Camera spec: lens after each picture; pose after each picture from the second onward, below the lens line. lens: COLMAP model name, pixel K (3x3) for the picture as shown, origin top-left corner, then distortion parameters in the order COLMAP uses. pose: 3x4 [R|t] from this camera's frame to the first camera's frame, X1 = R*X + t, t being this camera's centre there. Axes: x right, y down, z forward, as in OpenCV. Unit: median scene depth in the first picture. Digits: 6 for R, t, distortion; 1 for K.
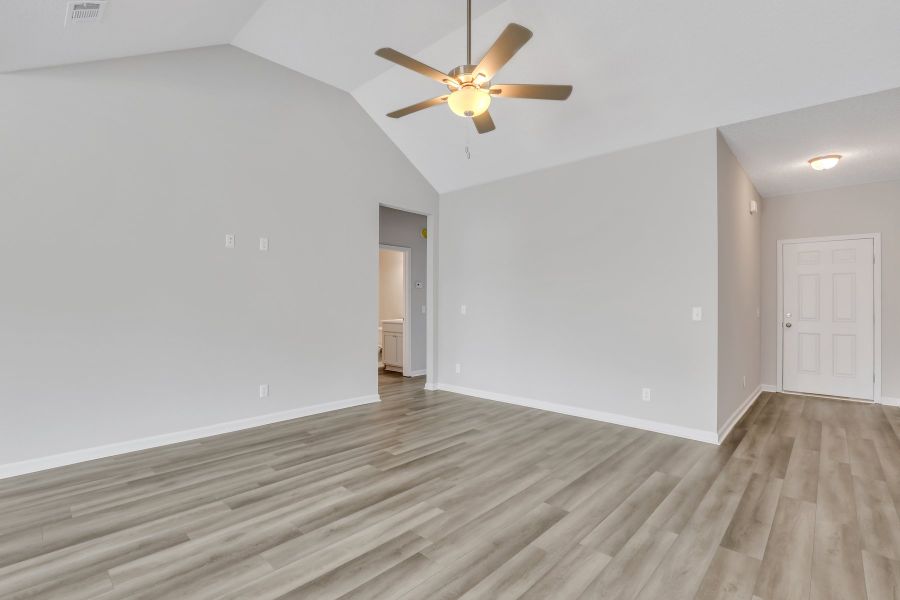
lens RADIAL K [[412.5, 0, 448.7], [0, 412.5, 298.6], [0, 0, 1]] dist [-0.040266, 0.009524]
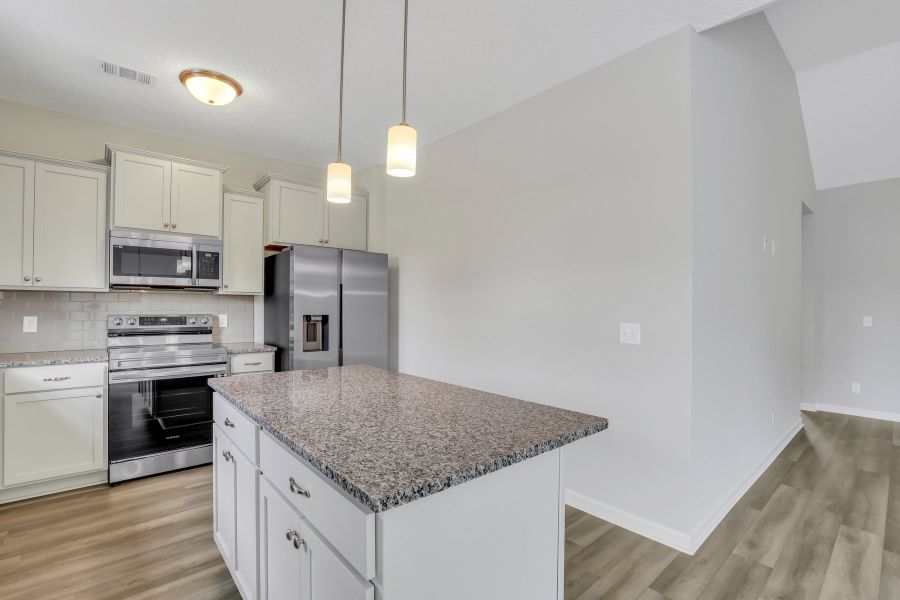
lens RADIAL K [[412.5, 0, 448.7], [0, 412.5, 298.6], [0, 0, 1]] dist [-0.040266, 0.009524]
pose [[0.994950, 0.004941, -0.100248, -1.225882], [-0.006123, 0.999915, -0.011488, -0.011288], [0.100183, 0.012044, 0.994896, 0.113970]]
